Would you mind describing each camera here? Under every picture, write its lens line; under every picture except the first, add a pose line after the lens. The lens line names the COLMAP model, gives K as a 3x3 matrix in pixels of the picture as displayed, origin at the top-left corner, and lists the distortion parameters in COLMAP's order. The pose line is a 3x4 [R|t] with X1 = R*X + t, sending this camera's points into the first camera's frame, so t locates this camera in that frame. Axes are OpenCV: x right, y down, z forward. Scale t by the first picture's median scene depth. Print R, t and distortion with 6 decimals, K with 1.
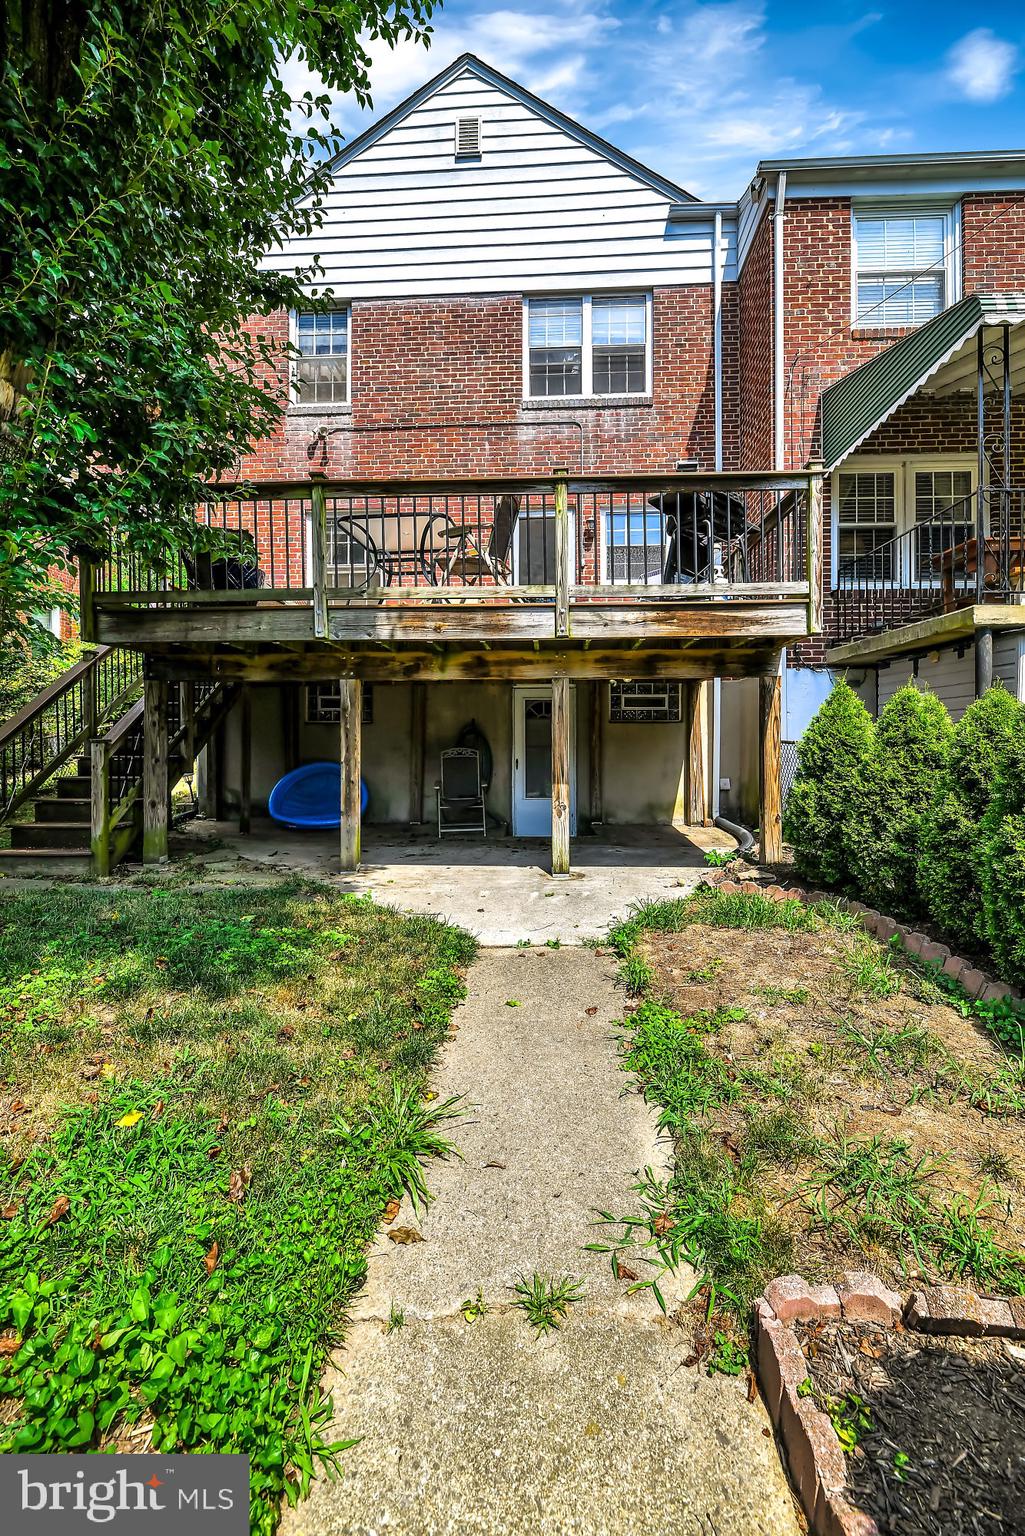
lens RADIAL K [[520.3, 0, 482.0], [0, 520.3, 744.2], [0, 0, 1]] dist [0.002580, 0.000088]
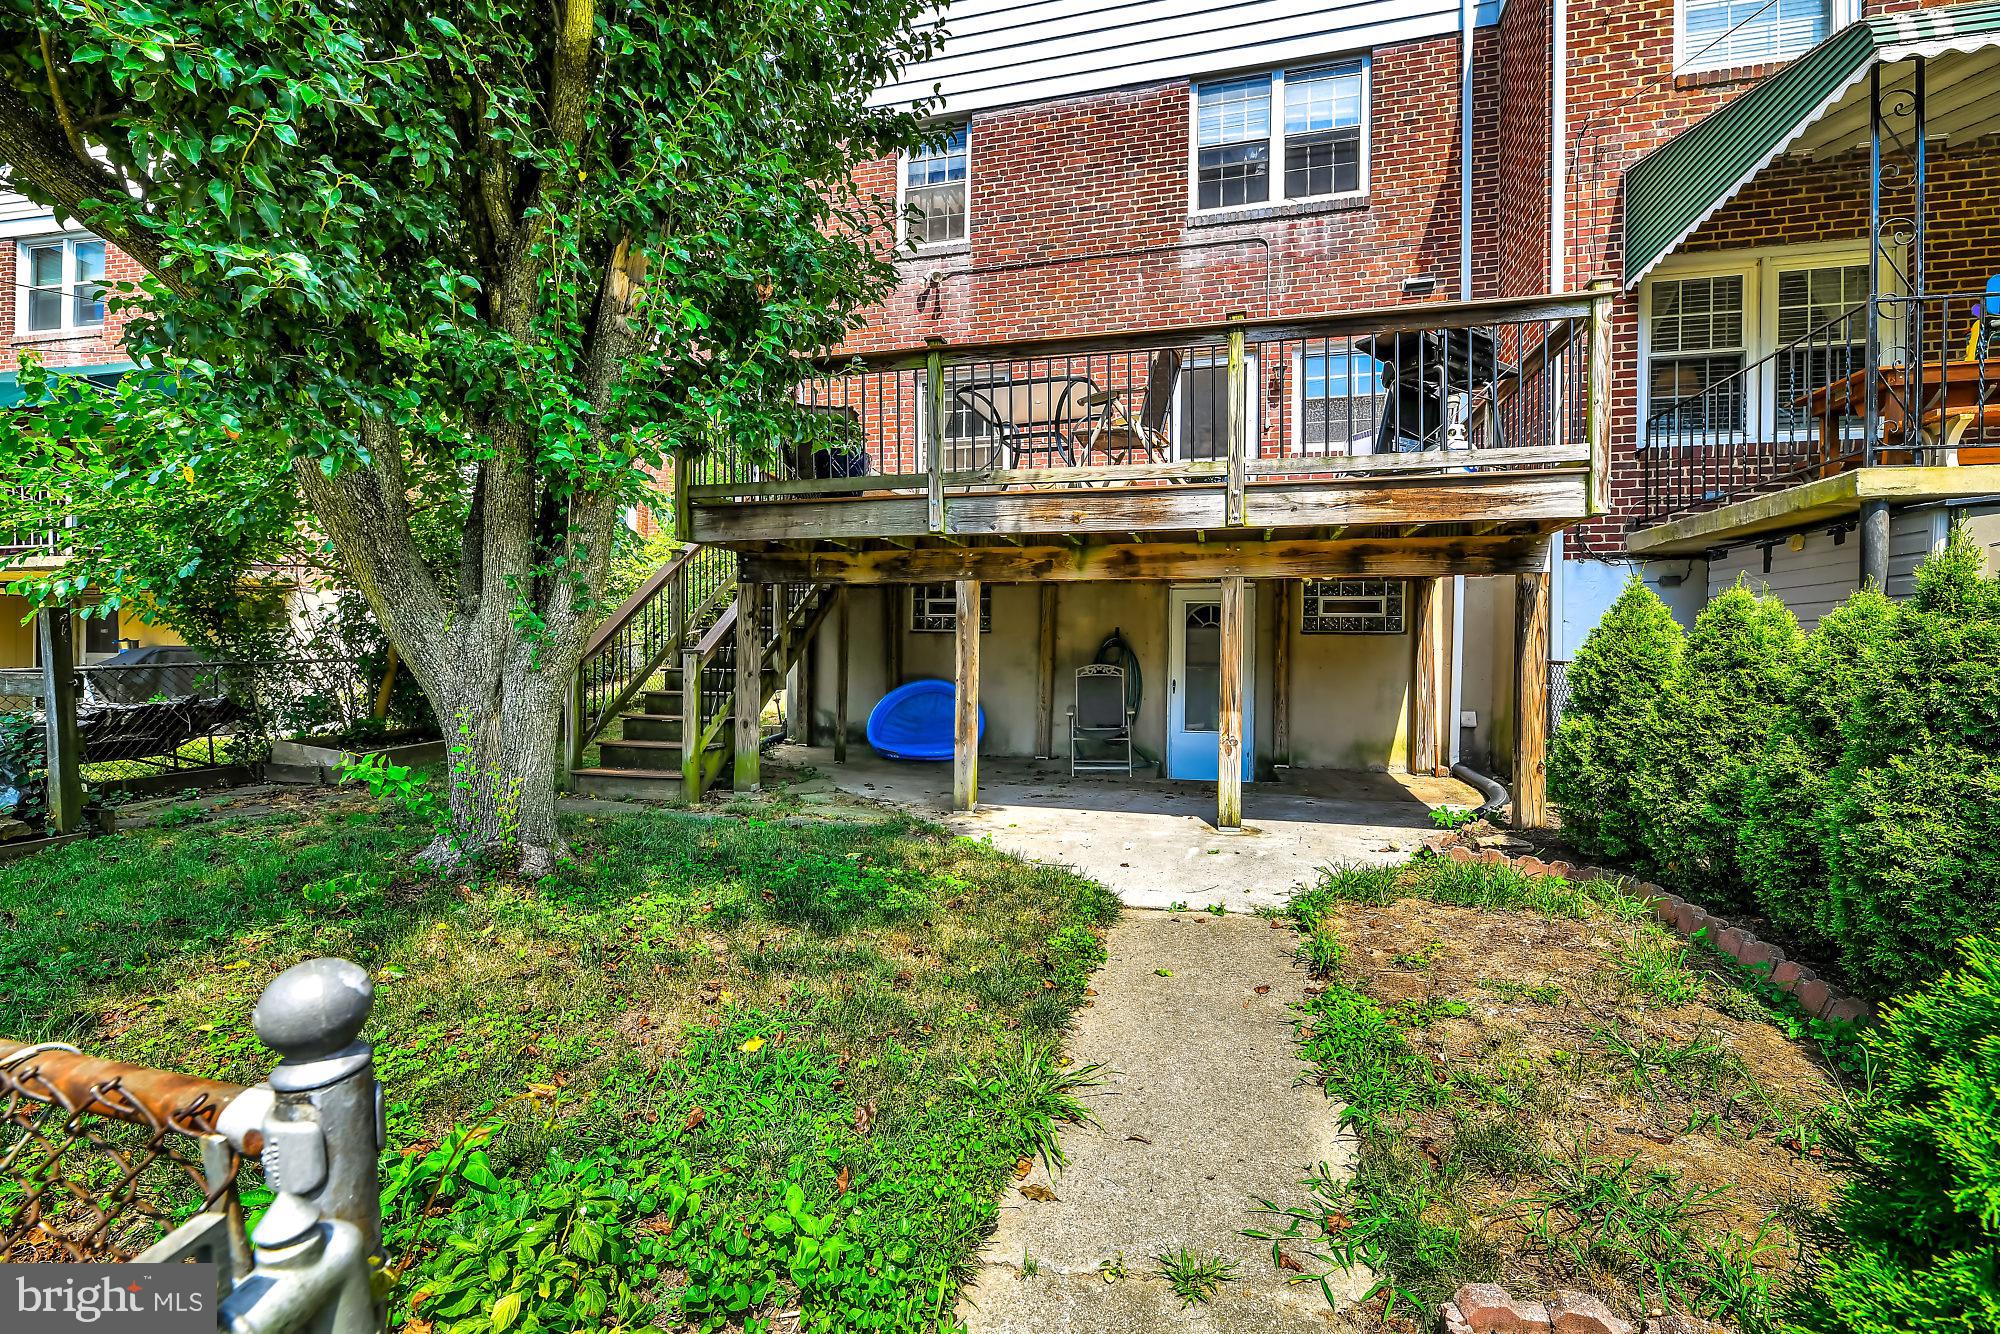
lens RADIAL K [[834.2, 0, 950.4], [0, 834.2, 663.1], [0, 0, 1]] dist [-0.004023, -0.000558]
pose [[0.979089, 0.013317, -0.202998, -0.009301], [-0.011280, 0.999874, 0.011189, -0.007971], [0.203121, -0.008665, 0.979115, -0.346553]]
